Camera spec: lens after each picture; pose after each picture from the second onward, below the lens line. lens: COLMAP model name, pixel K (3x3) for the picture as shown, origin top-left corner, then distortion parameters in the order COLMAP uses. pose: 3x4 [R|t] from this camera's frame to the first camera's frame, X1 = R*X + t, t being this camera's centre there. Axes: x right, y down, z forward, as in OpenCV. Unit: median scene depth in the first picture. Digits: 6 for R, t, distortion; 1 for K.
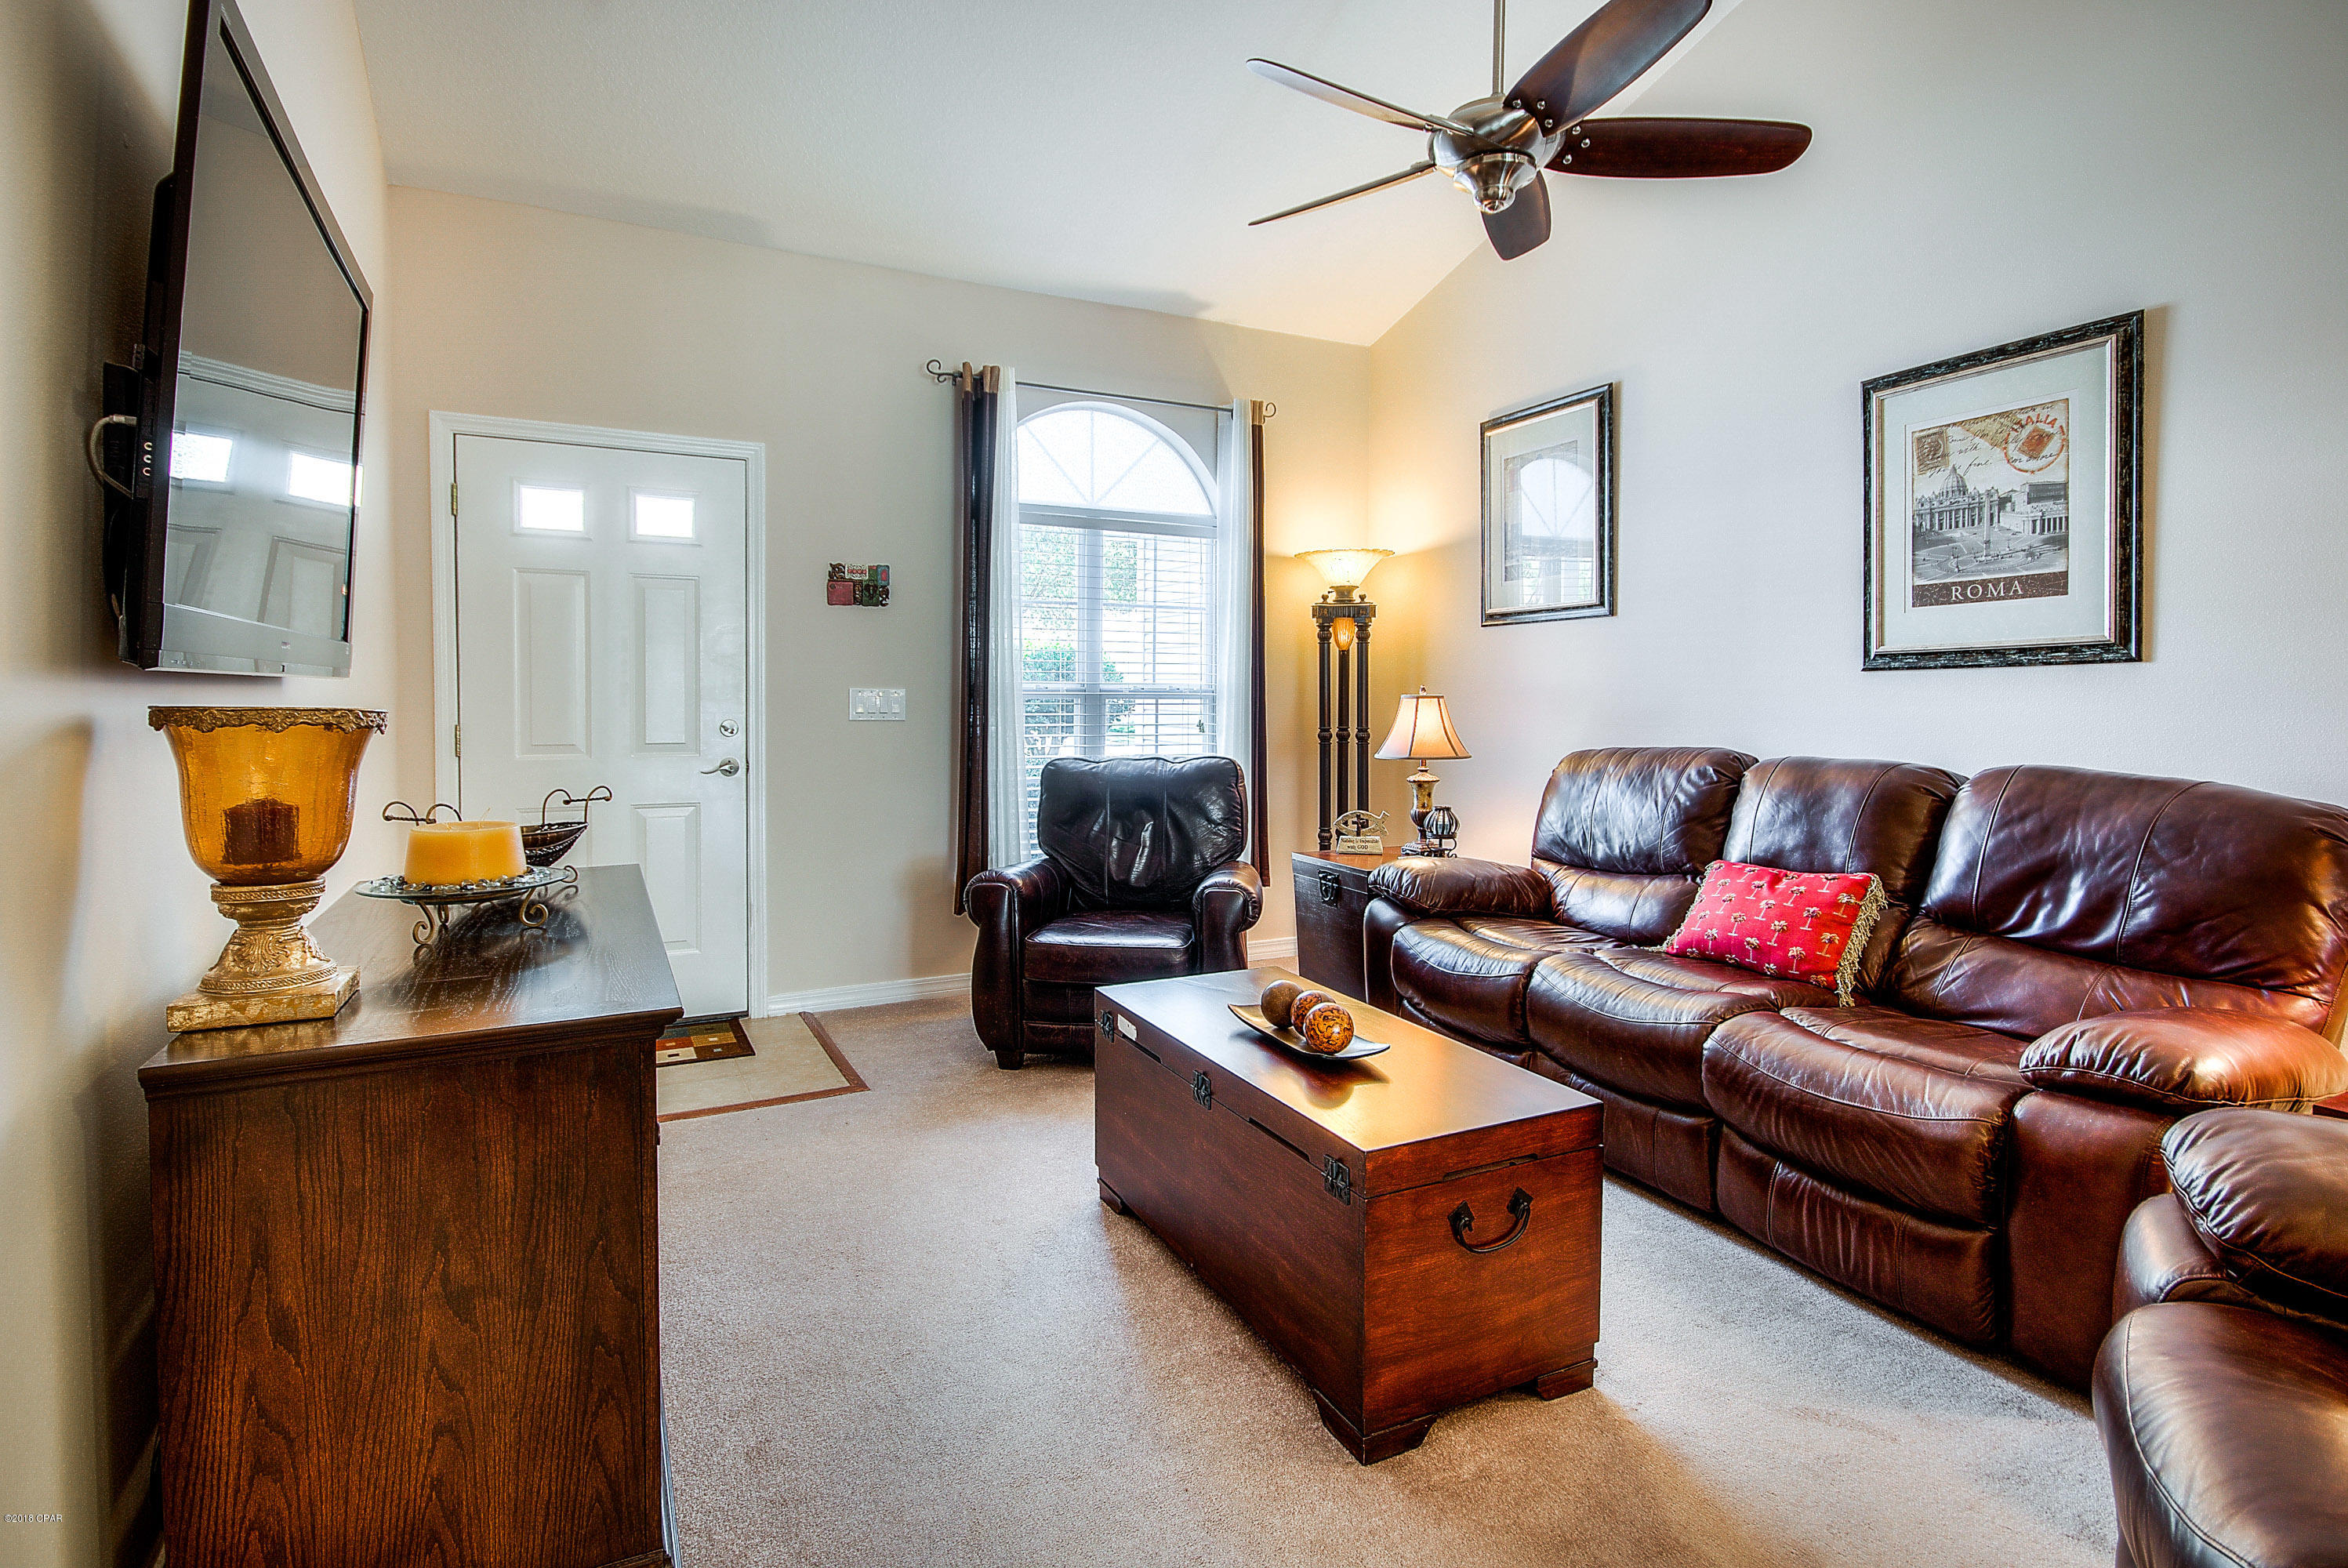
lens RADIAL K [[1191.6, 0, 1177.2], [0, 1191.6, 691.2], [0, 0, 1]] dist [0.000751, -0.000063]
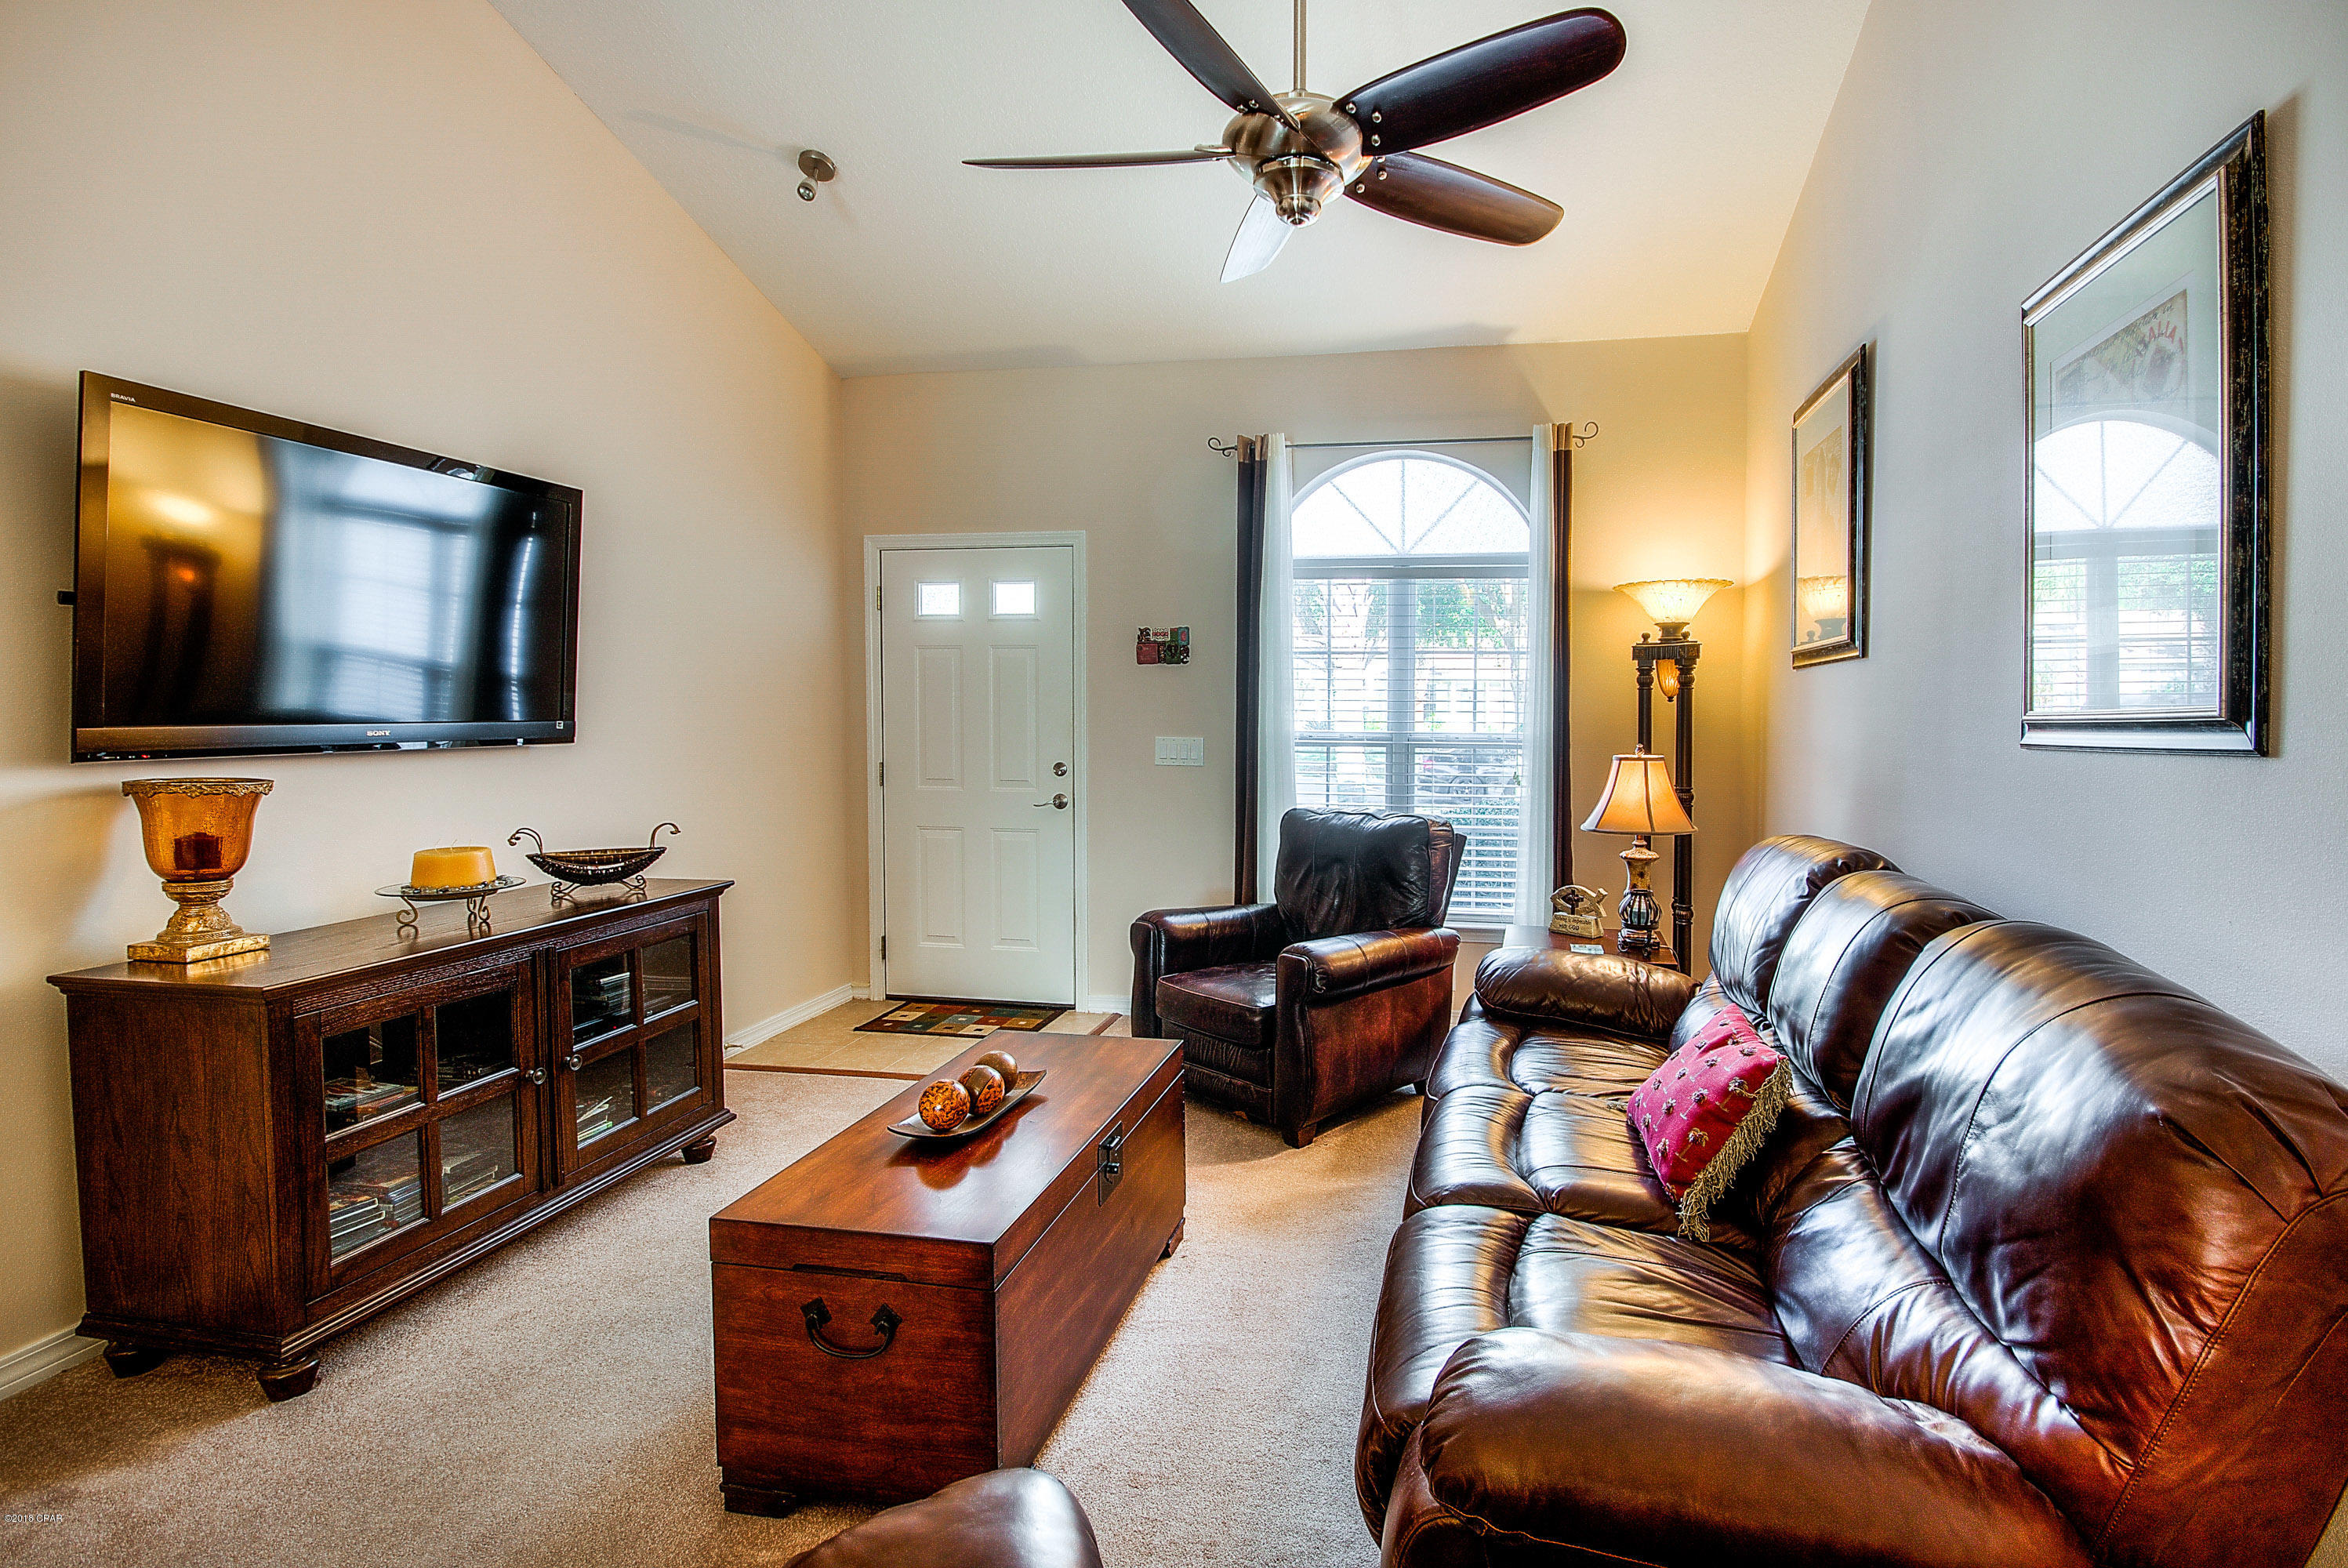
lens RADIAL K [[1120.4, 0, 1181.6], [0, 1120.4, 716.7], [0, 0, 1]] dist [-0.001874, -0.000161]
pose [[0.797716, 0.001765, -0.603030, 0.407329], [-0.000400, 0.999997, 0.002397, -0.025317], [0.603033, -0.001671, 0.797715, 0.165855]]
